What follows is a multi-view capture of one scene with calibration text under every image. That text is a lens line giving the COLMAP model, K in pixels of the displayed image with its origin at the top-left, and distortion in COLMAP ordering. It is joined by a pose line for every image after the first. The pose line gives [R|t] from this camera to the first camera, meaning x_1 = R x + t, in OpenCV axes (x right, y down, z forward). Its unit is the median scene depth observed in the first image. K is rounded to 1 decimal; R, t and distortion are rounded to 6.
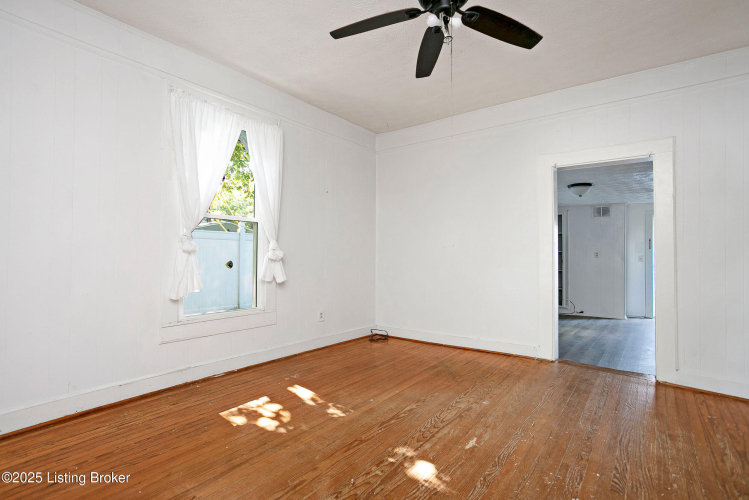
lens RADIAL K [[368.3, 0, 371.2], [0, 368.3, 249.2], [0, 0, 1]] dist [-0.033415, 0.016724]
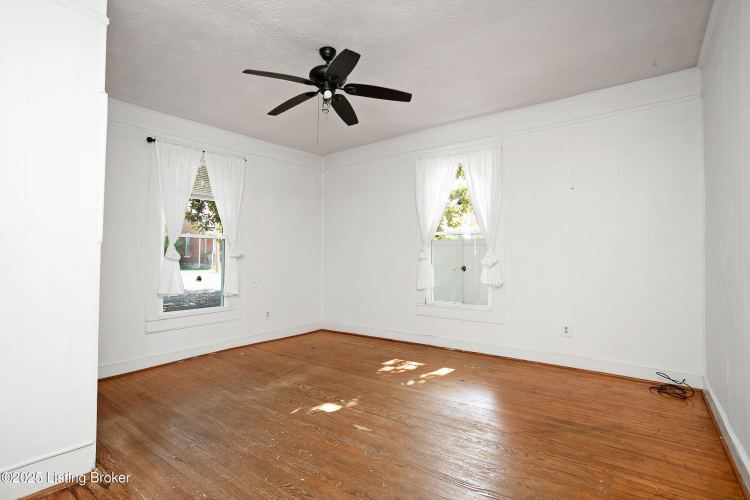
lens RADIAL K [[368.8, 0, 376.2], [0, 368.8, 248.9], [0, 0, 1]] dist [-0.033415, 0.016724]
pose [[0.010771, -0.031074, -0.999459, 1.266475], [0.011118, 0.999459, -0.030954, 0.012924], [0.999880, -0.010779, 0.011111, 0.921418]]
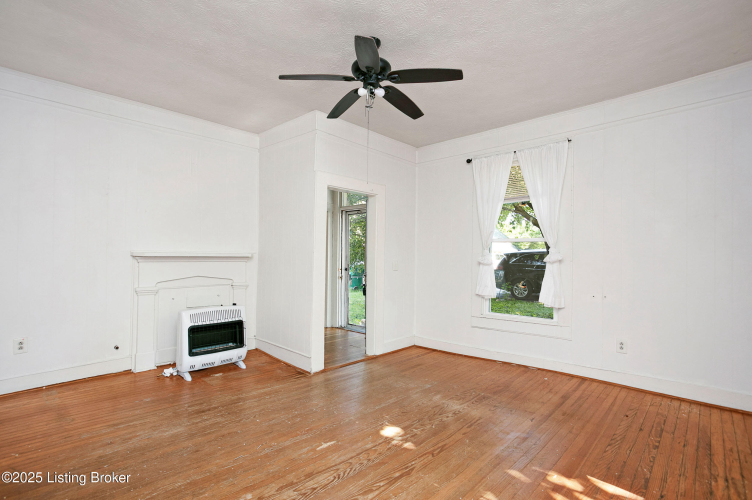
lens RADIAL K [[369.7, 0, 370.4], [0, 369.7, 255.6], [0, 0, 1]] dist [-0.033415, 0.016724]
pose [[-0.994606, -0.016078, 0.102469, 0.042148], [-0.017718, 0.999729, -0.015114, -0.001629], [-0.102198, -0.016848, -0.994621, 1.821767]]
